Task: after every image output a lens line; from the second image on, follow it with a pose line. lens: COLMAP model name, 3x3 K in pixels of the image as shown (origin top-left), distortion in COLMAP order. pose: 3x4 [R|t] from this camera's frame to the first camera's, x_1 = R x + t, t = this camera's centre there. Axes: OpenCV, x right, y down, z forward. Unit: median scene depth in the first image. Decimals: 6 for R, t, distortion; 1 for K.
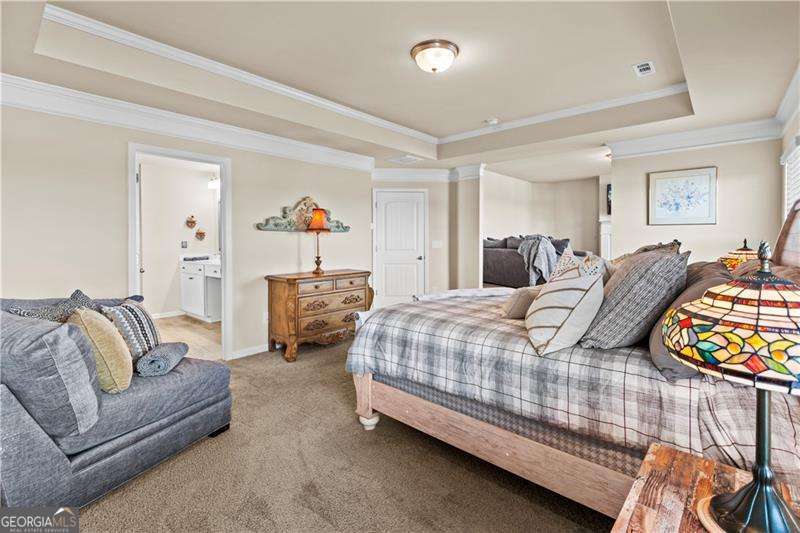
lens RADIAL K [[365.5, 0, 396.2], [0, 365.5, 236.2], [0, 0, 1]] dist [-0.000205, -0.000352]
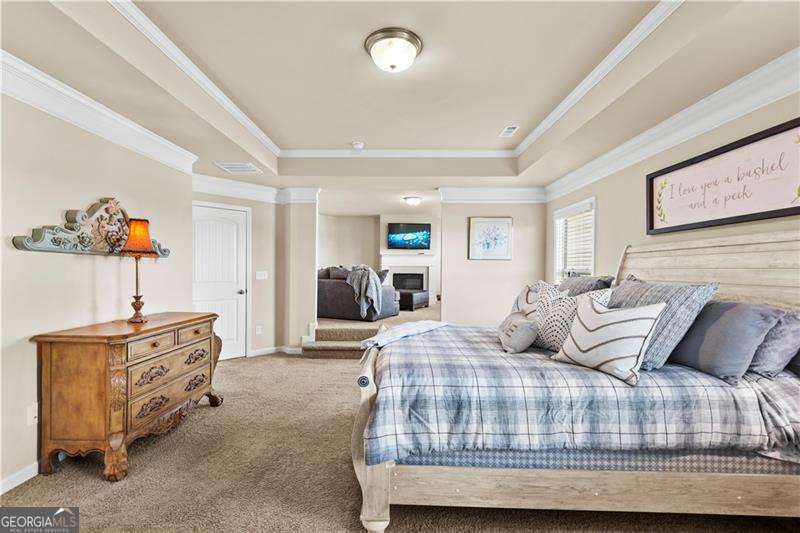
lens RADIAL K [[357.0, 0, 396.7], [0, 357.0, 270.4], [0, 0, 1]] dist [-0.001914, -0.000074]
pose [[0.756522, 0.006086, 0.653940, -0.296306], [-0.014150, 0.999875, 0.007065, 0.001714], [-0.653815, -0.014598, 0.756514, 0.263678]]
